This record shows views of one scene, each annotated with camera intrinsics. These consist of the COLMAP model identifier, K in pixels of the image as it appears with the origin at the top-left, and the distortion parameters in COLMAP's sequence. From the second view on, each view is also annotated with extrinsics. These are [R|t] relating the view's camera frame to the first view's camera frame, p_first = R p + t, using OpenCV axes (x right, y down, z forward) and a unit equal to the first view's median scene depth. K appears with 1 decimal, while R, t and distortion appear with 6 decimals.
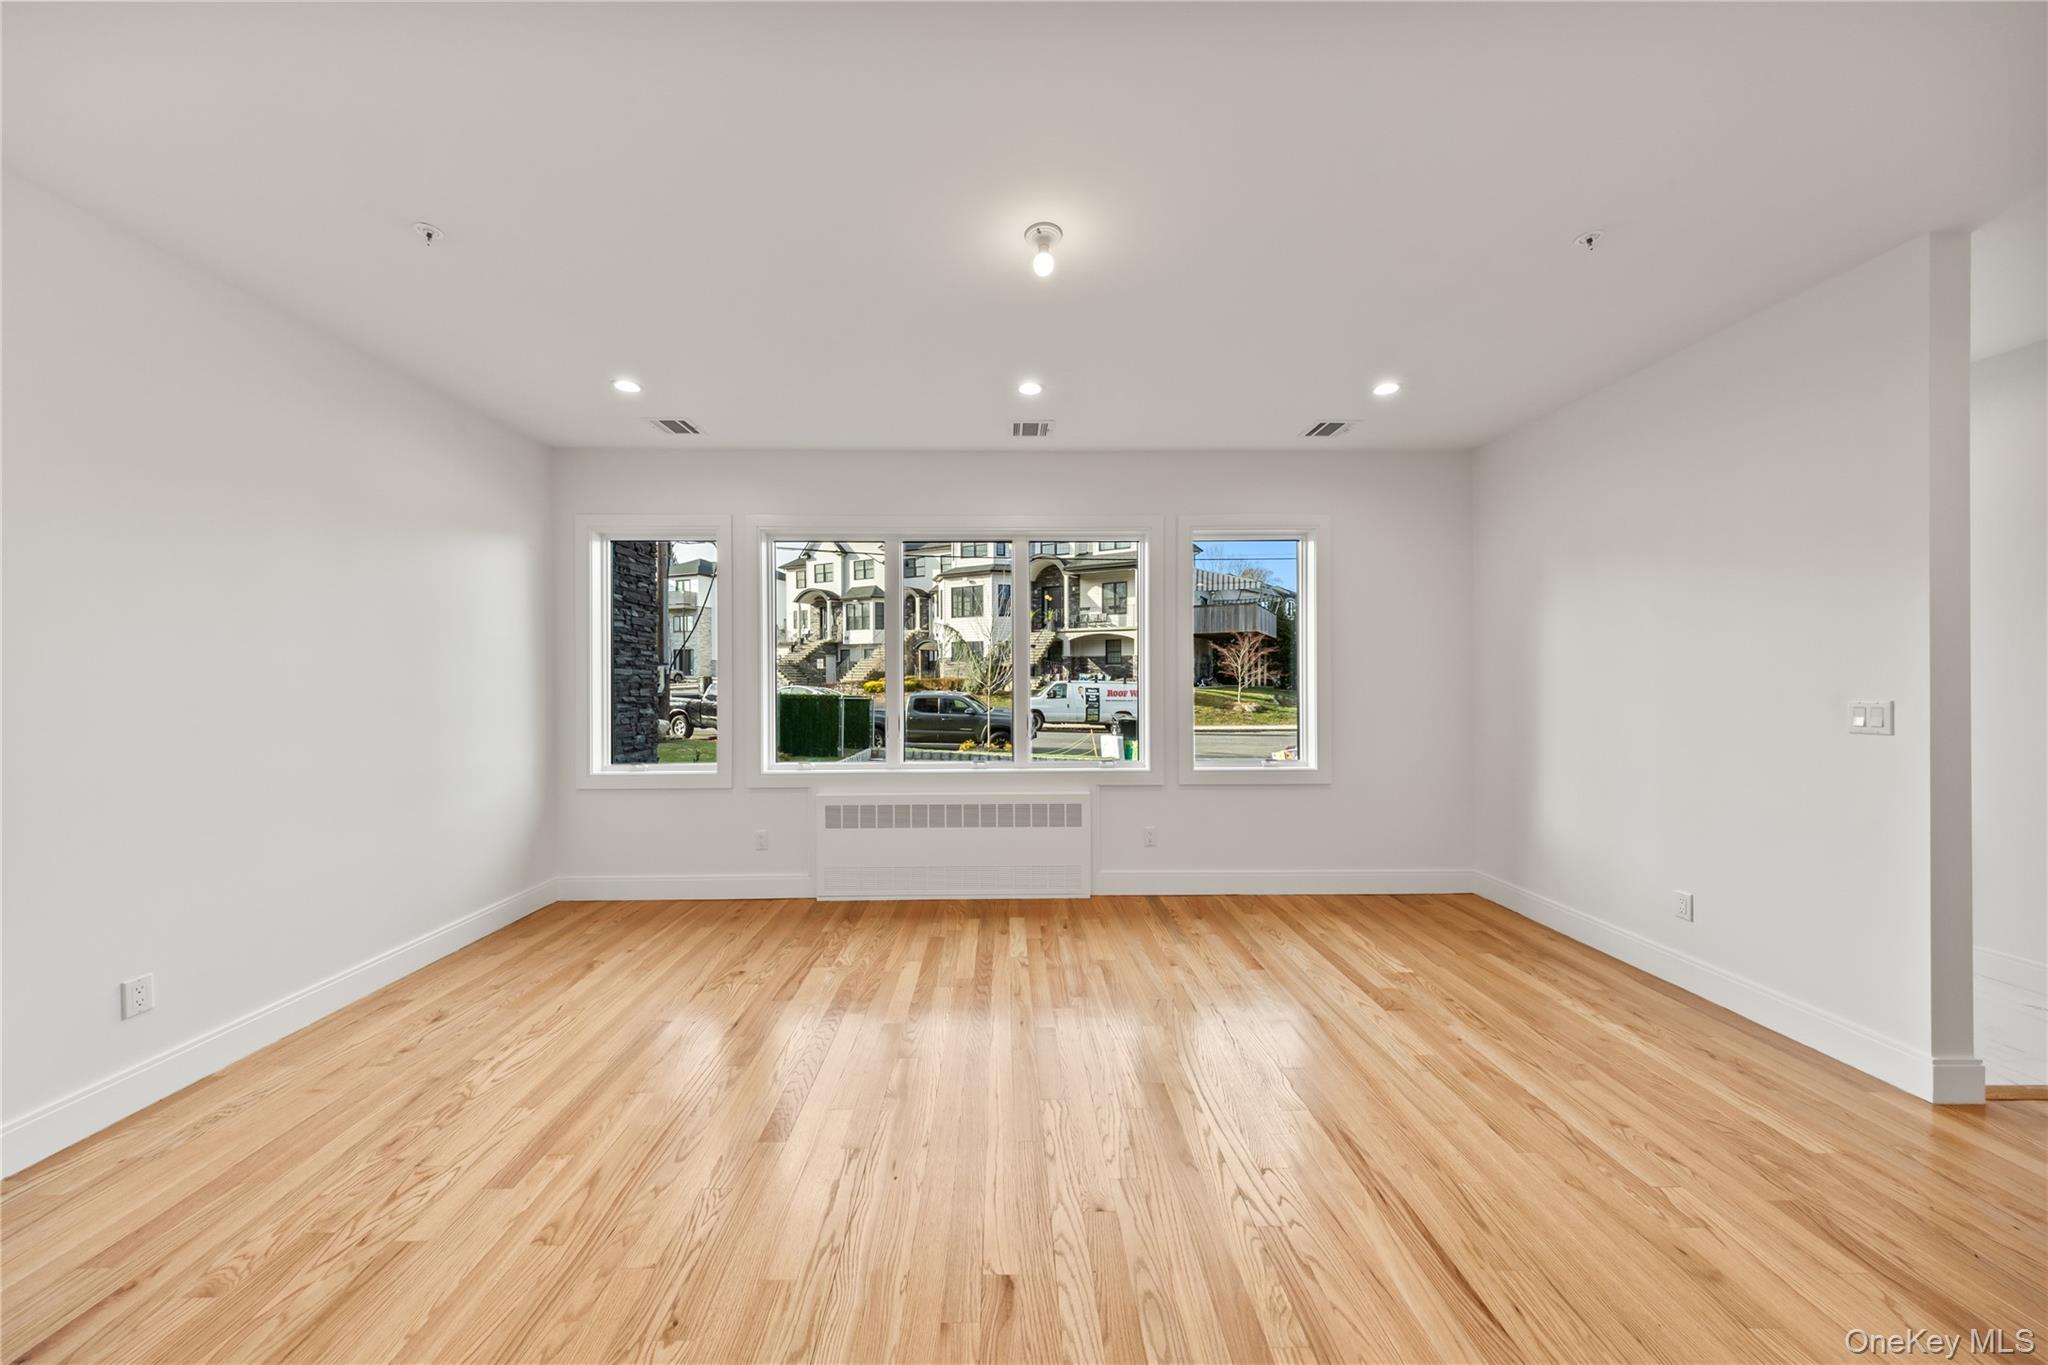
lens RADIAL K [[671.1, 0, 1005.5], [0, 671.1, 678.9], [0, 0, 1]] dist [0.000976, -0.000309]
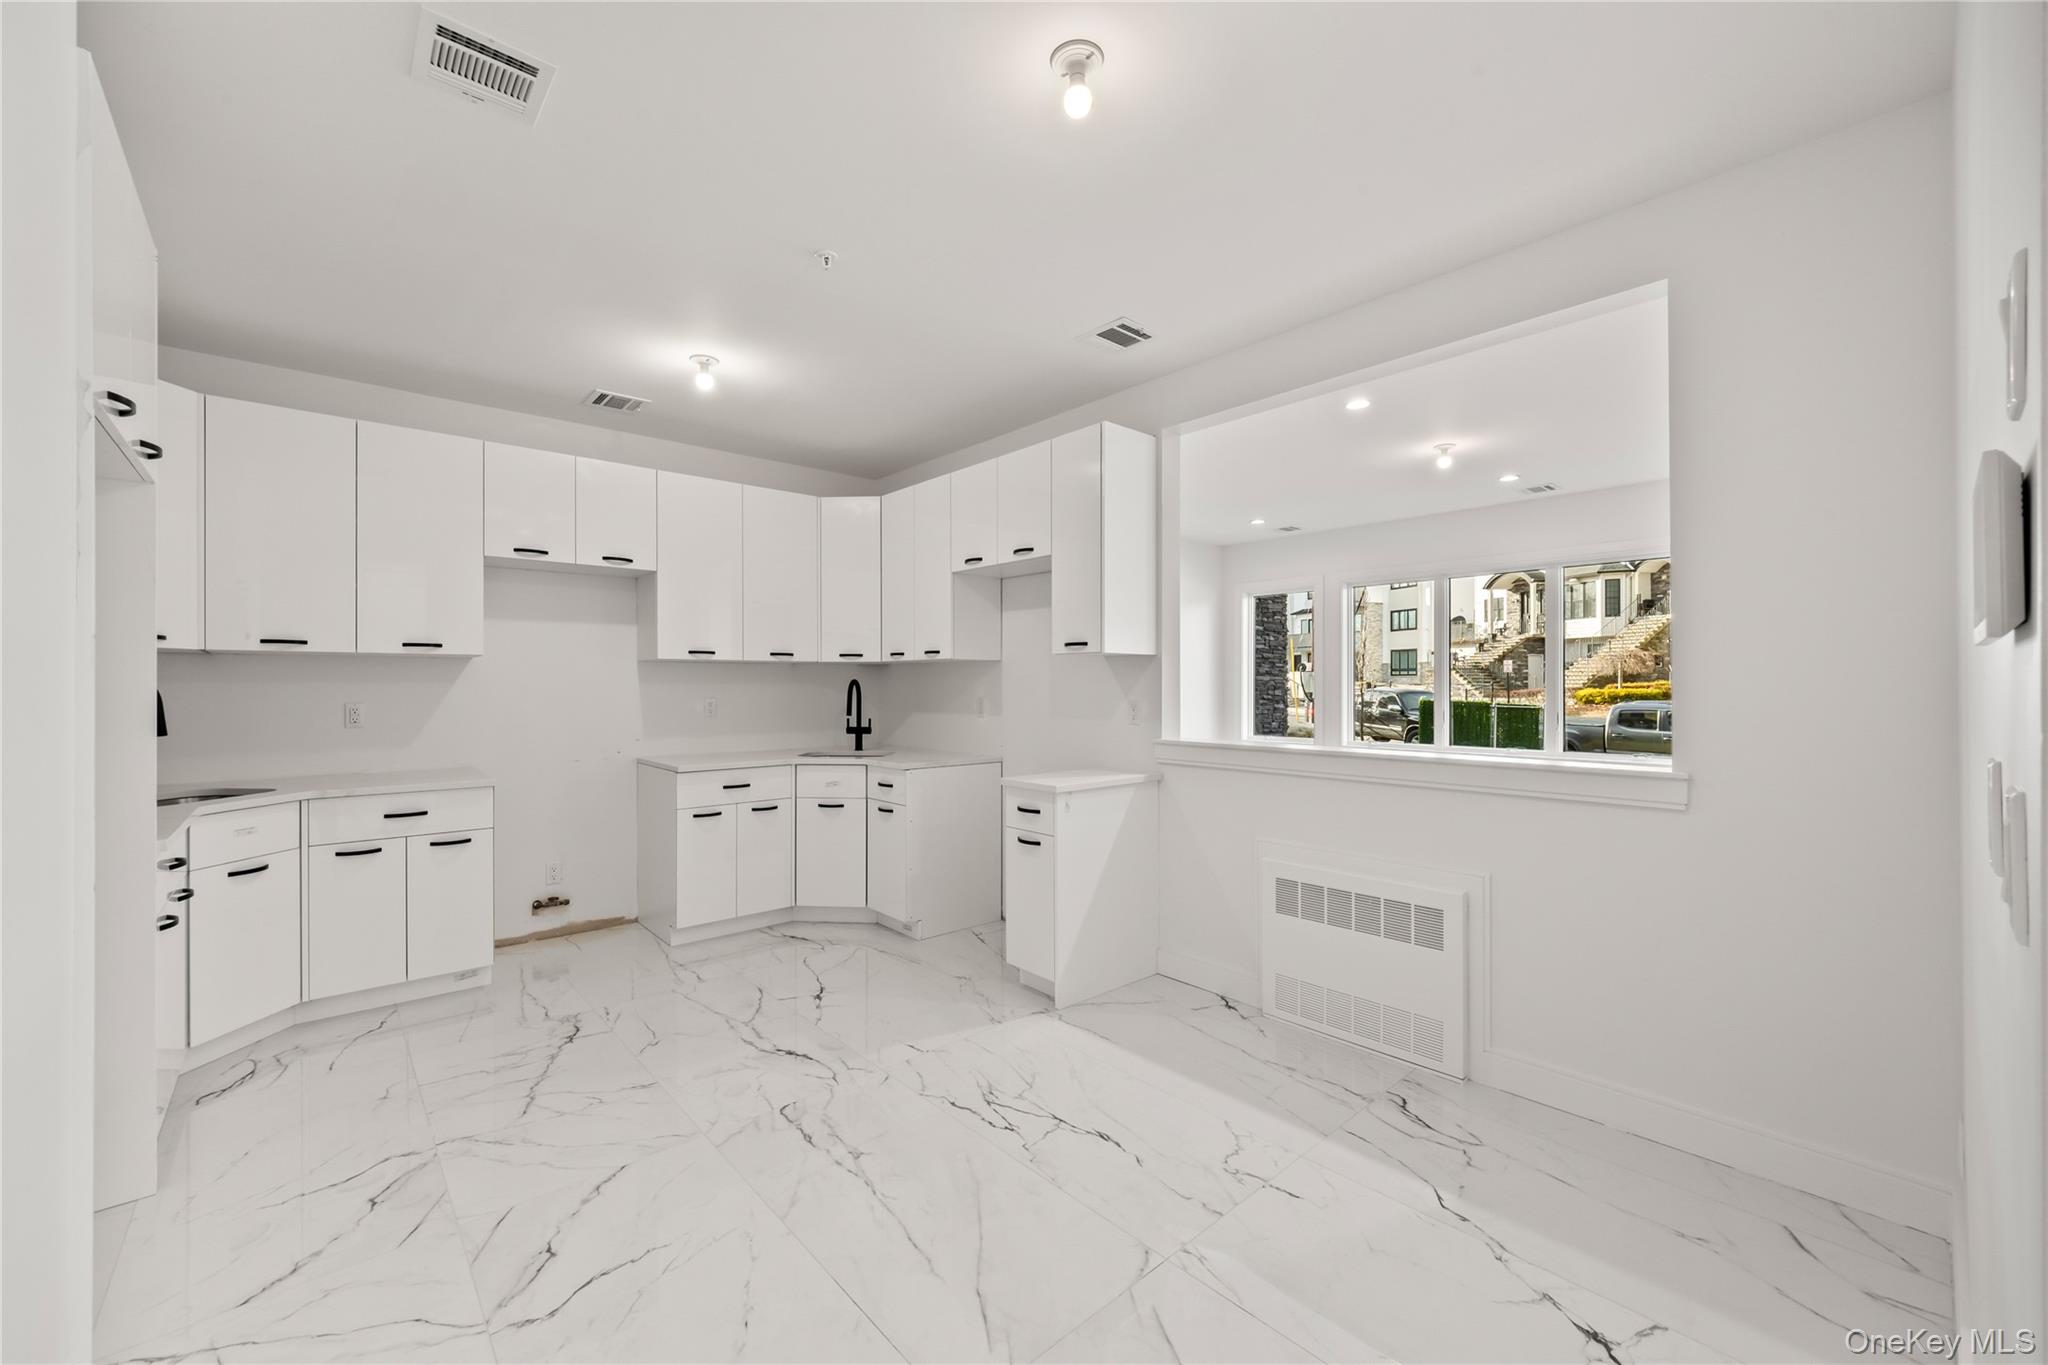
lens RADIAL K [[799.4, 0, 1017.0], [0, 799.4, 681.7], [0, 0, 1]] dist [0.002934, -0.001972]
pose [[0.662395, 0.003451, -0.749147, 0.476227], [-0.006025, 0.999982, -0.000721, 0.002176], [0.749130, 0.004991, 0.662404, -0.698253]]
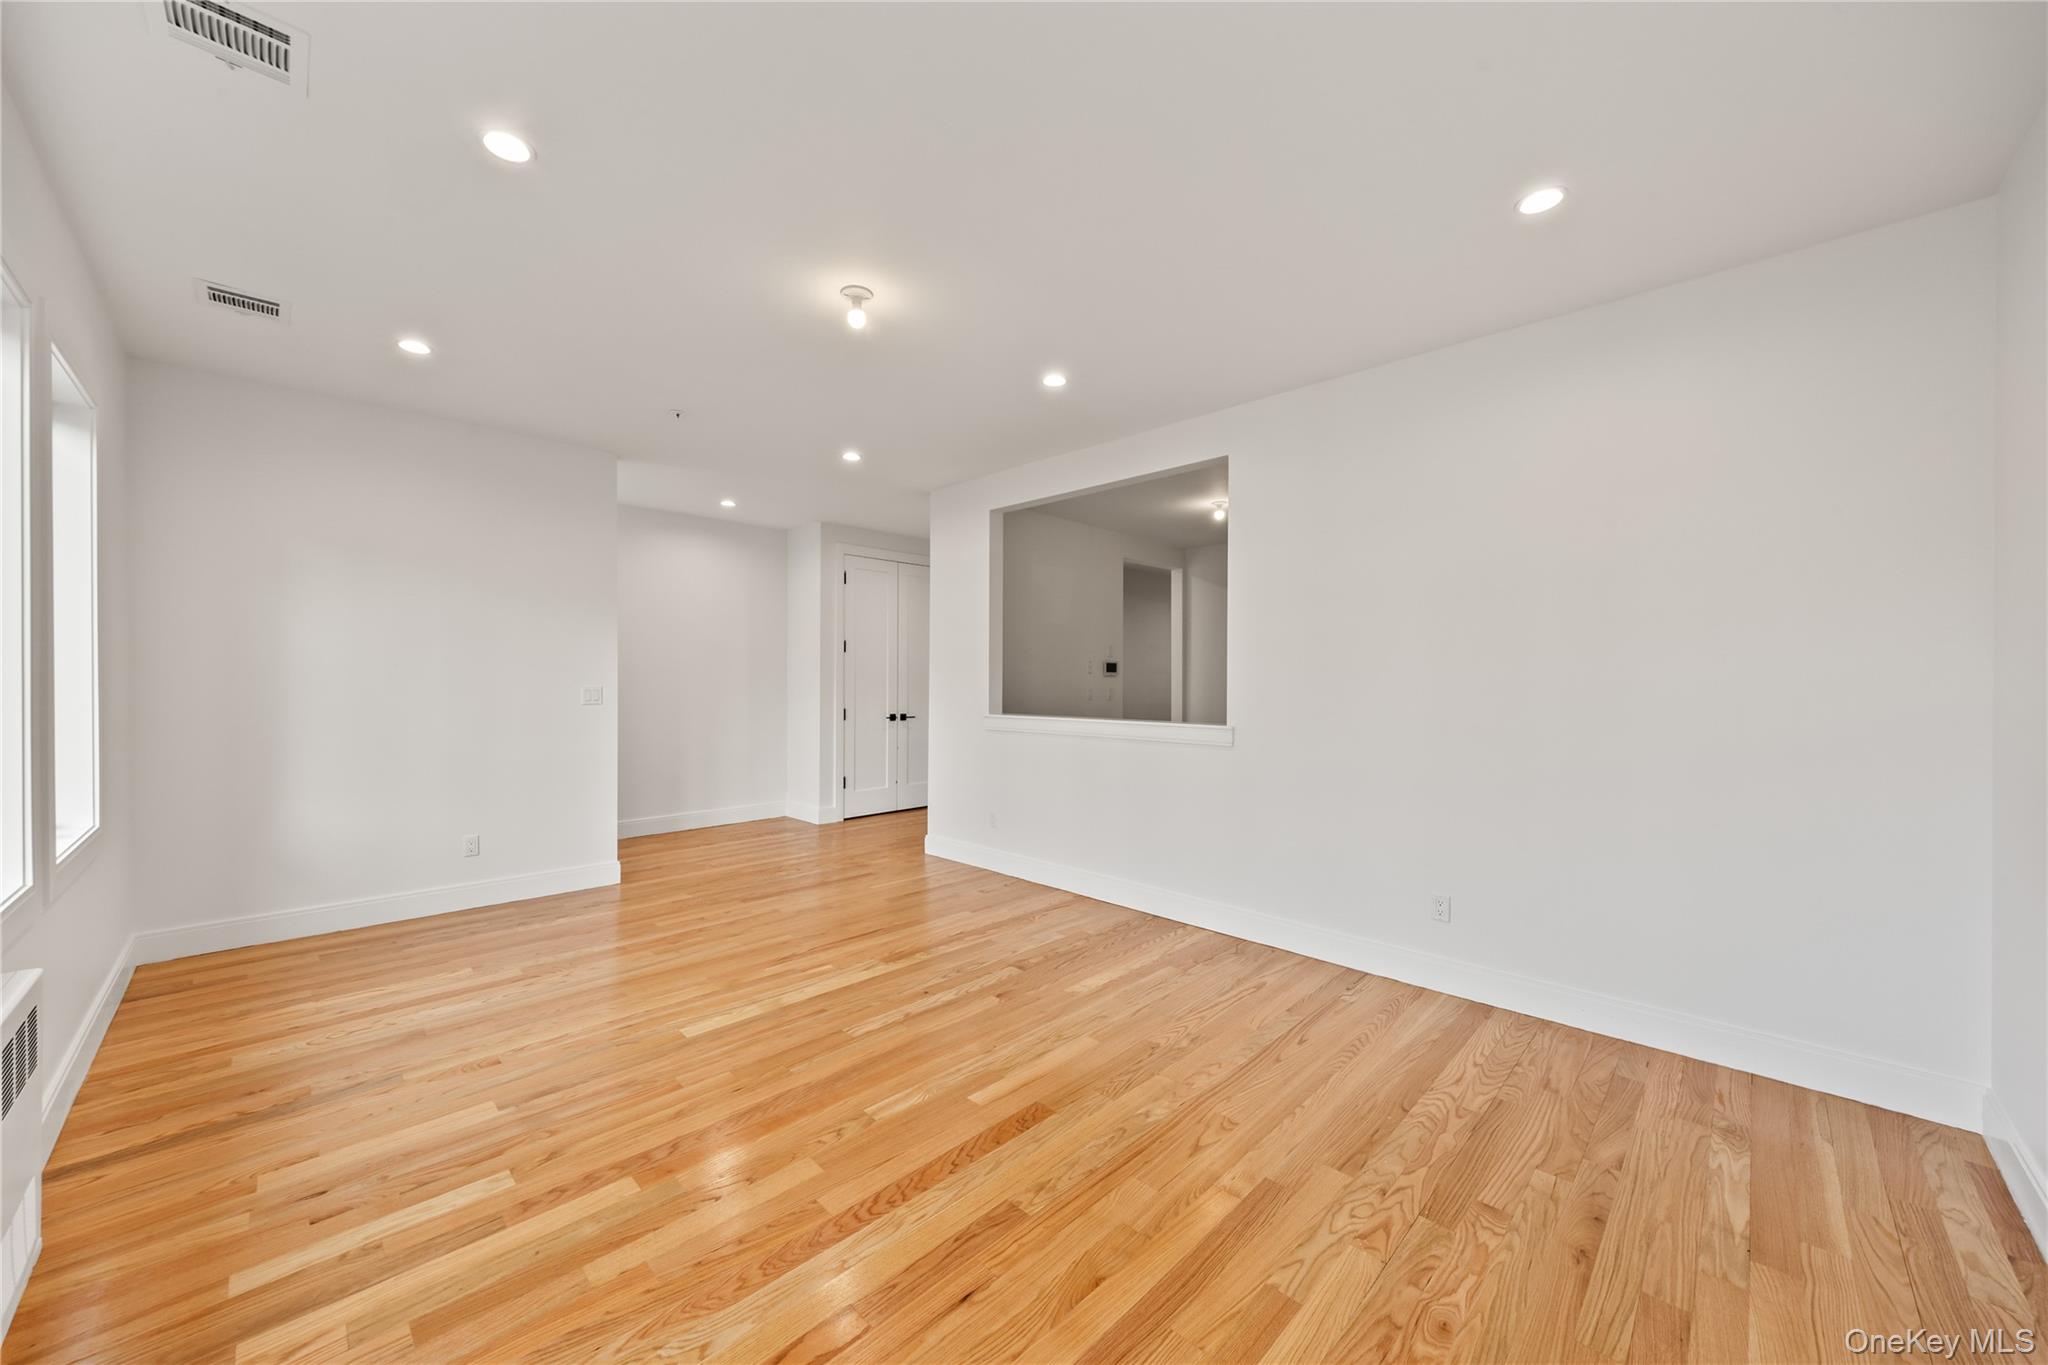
lens RADIAL K [[750.2, 0, 1015.6], [0, 750.2, 683.5], [0, 0, 1]] dist [-0.002880, -0.000429]
pose [[-0.706083, -0.003169, 0.708122, -0.556631], [0.001636, 0.999980, 0.006107, 0.008004], [-0.708127, 0.005470, -0.706064, 0.905586]]
